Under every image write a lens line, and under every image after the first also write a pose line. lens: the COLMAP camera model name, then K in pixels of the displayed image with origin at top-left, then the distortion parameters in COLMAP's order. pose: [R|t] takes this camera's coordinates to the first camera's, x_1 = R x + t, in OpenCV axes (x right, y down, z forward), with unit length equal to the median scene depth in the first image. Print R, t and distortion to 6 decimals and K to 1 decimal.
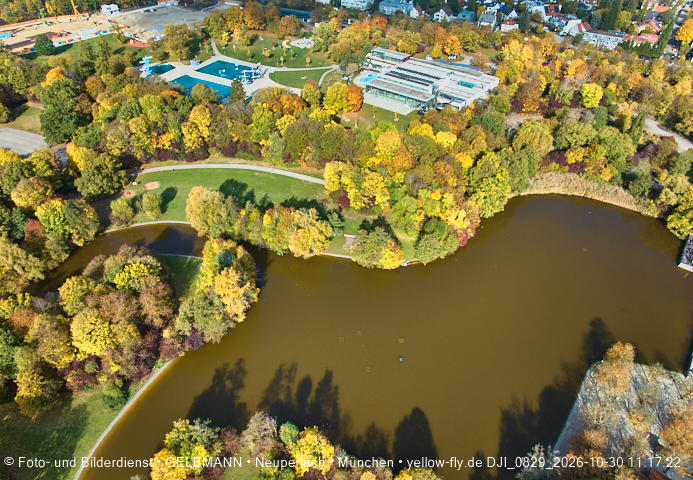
lens RADIAL K [[467.7, 0, 346.3], [0, 467.7, 242.6], [0, 0, 1]] dist [-0.045570, 0.023510]
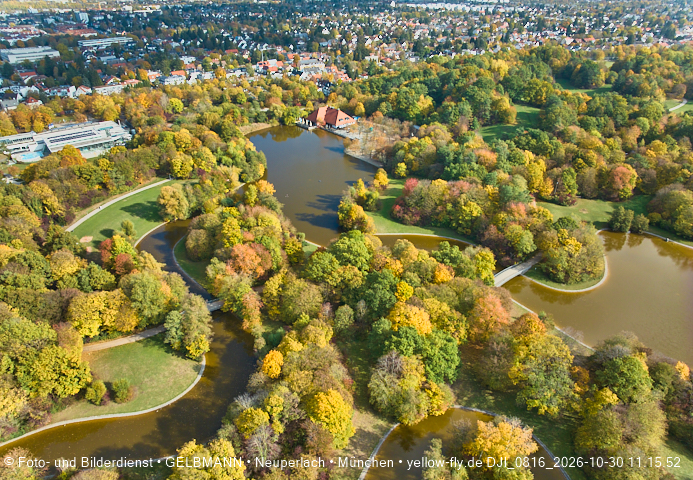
lens RADIAL K [[467.7, 0, 346.3], [0, 467.7, 242.6], [0, 0, 1]] dist [-0.045570, 0.023510]
pose [[0.230826, -0.489596, 0.840842, -1.296532], [0.627131, 0.735590, 0.256153, -0.010967], [-0.743926, 0.468192, 0.476834, 0.013620]]
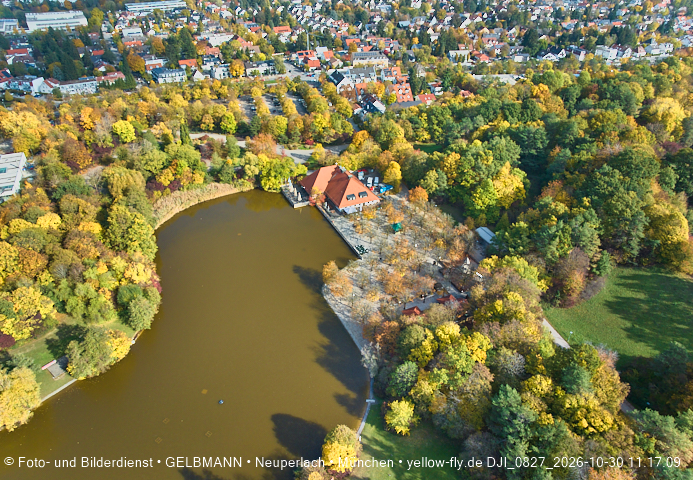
lens RADIAL K [[467.7, 0, 346.3], [0, 467.7, 242.6], [0, 0, 1]] dist [-0.045570, 0.023510]
pose [[0.445394, -0.503741, 0.740182, -0.232272], [0.569974, 0.797079, 0.199489, -0.046076], [-0.690474, 0.333033, 0.642133, 0.053880]]
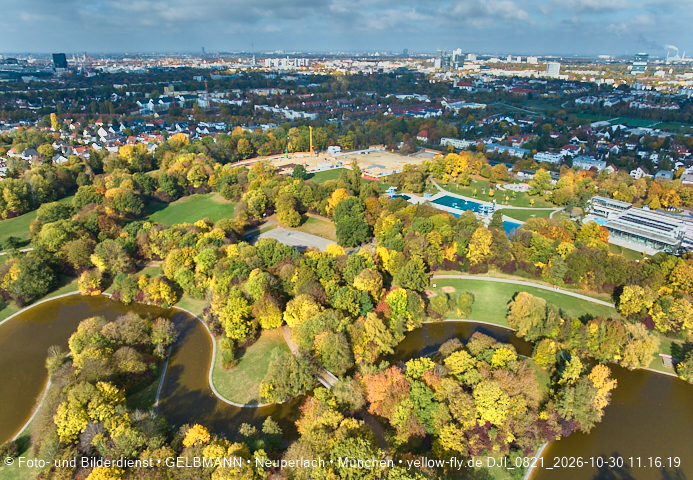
lens RADIAL K [[466.5, 0, 346.2], [0, 466.5, 243.4], [0, 0, 1]] dist [-0.040401, 0.014363]
pose [[0.972966, 0.093635, -0.211117, -0.463016], [-0.151187, 0.949266, -0.275747, 0.129226], [0.174587, 0.300210, 0.937760, -0.148725]]
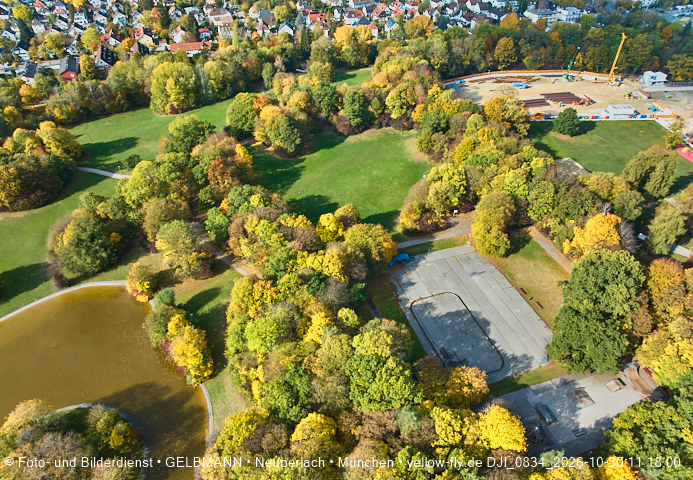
lens RADIAL K [[467.7, 0, 346.3], [0, 467.7, 242.6], [0, 0, 1]] dist [-0.045570, 0.023510]
pose [[0.659658, 0.470079, -0.586410, -0.657168], [-0.479665, 0.864005, 0.153024, -0.370403], [0.578595, 0.180337, 0.795428, 0.435805]]
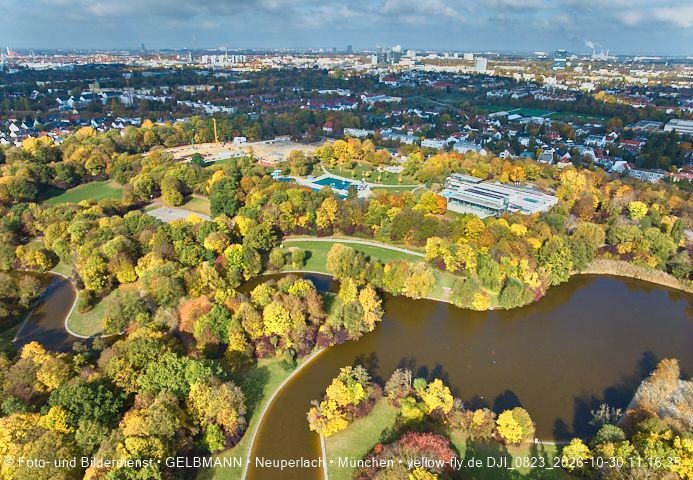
lens RADIAL K [[467.7, 0, 346.3], [0, 467.7, 242.6], [0, 0, 1]] dist [-0.045570, 0.023510]
pose [[0.991609, 0.058190, -0.115440, -0.120917], [-0.089004, 0.954927, -0.283184, 0.243113], [0.093759, 0.291082, 0.952093, -0.290678]]
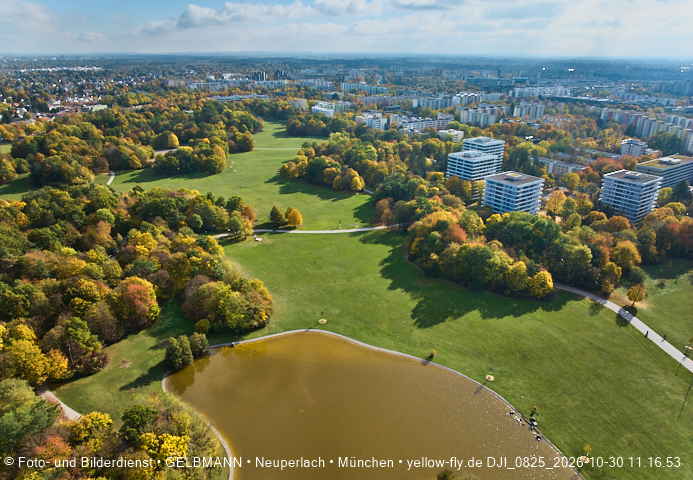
lens RADIAL K [[466.5, 0, 346.2], [0, 466.5, 243.4], [0, 0, 1]] dist [-0.040401, 0.014363]
pose [[-0.801539, -0.234523, 0.550031, -0.796621], [0.378022, 0.513968, 0.770024, 0.012343], [-0.463287, 0.825128, -0.323310, -0.009255]]
